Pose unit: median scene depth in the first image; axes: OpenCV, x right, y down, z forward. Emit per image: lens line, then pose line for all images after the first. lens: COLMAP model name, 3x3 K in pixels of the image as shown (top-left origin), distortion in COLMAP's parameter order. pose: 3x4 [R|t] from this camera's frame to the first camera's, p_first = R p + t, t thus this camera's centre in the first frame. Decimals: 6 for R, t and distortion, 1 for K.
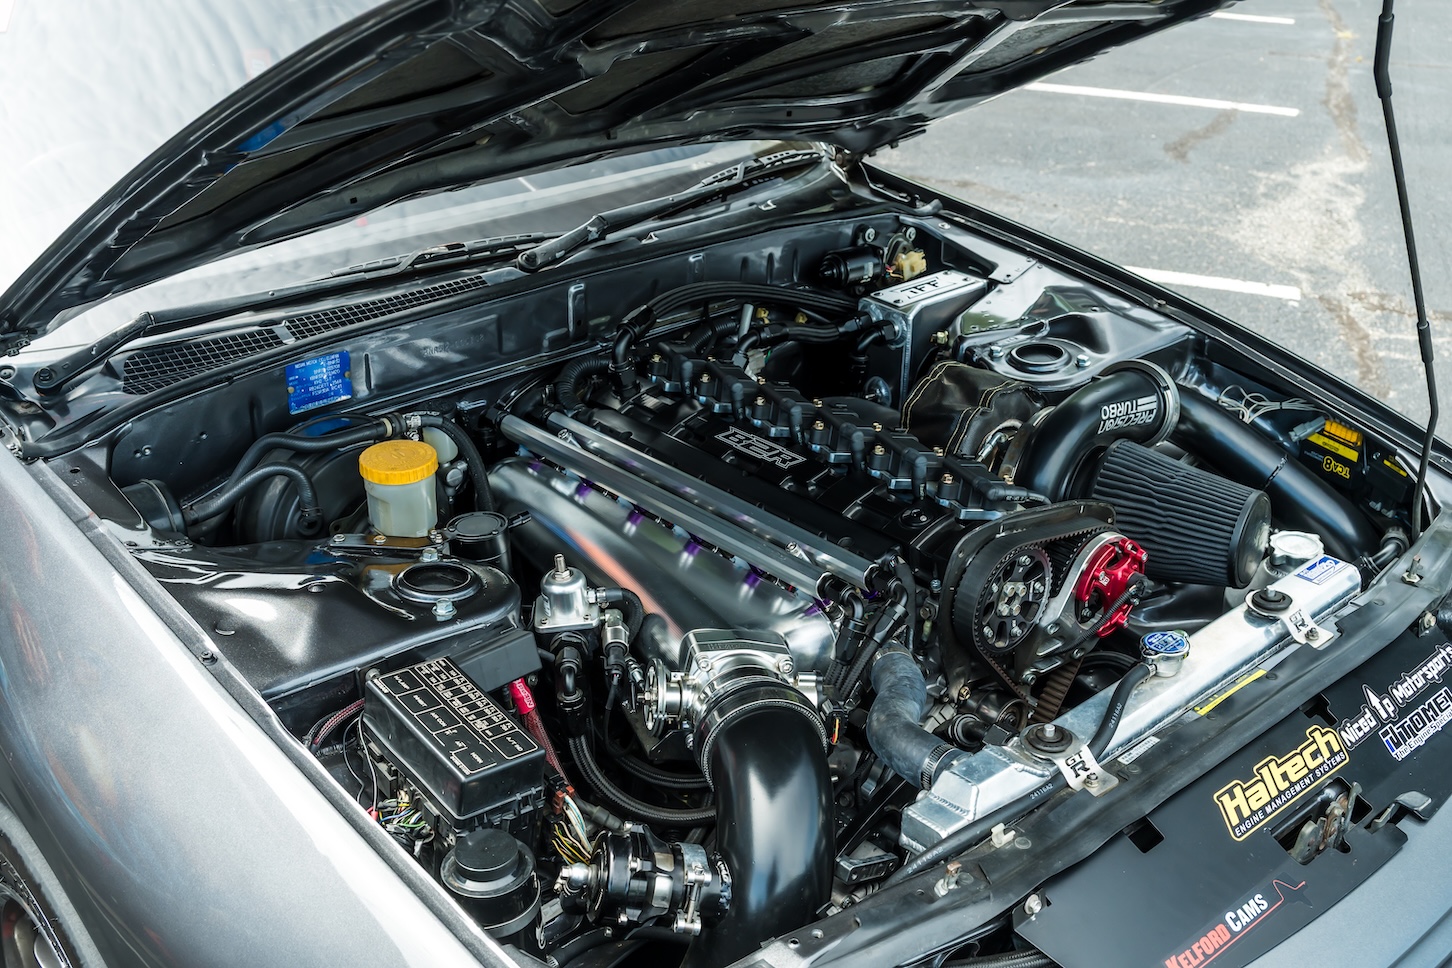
lens RADIAL K [[1529.5, 0, 726.0], [0, 1529.5, 484.0], [0, 0, 1]] dist [-0.006546, -0.007488]
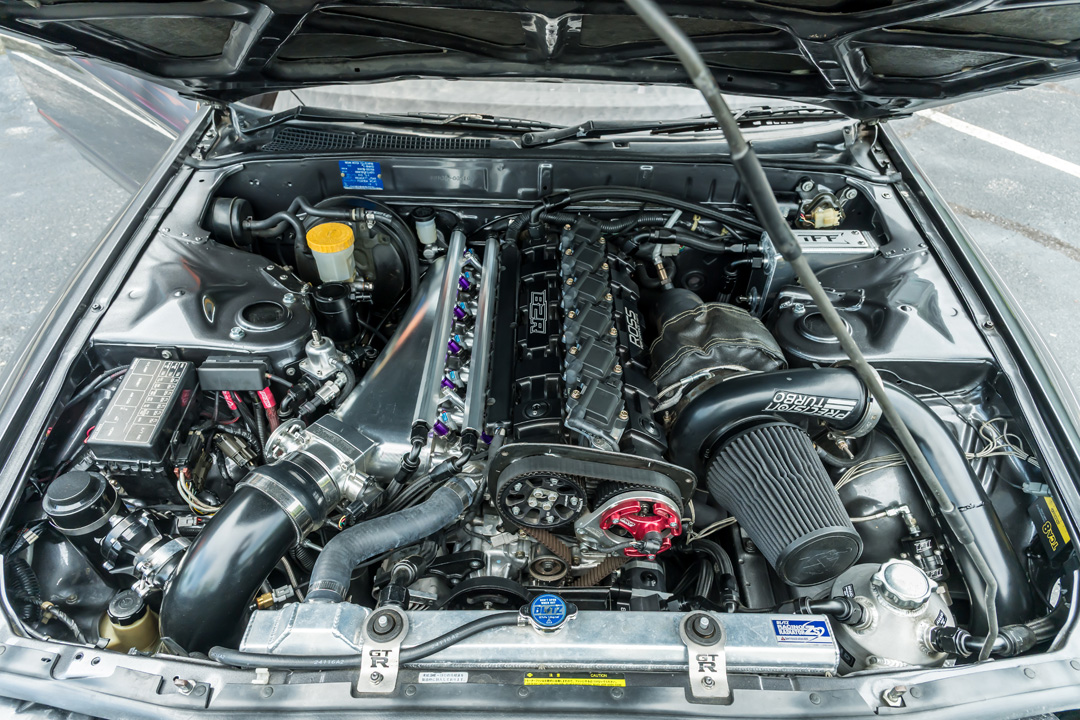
lens RADIAL K [[681.6, 0, 540.0], [0, 681.6, 360.0], [0, 0, 1]] dist [0.122272, -0.000018]
pose [[0.750823, 0.437365, -0.494950, 0.340729], [-0.307569, 0.894664, 0.324002, -0.180384], [0.584522, -0.091037, 0.806255, 0.419088]]
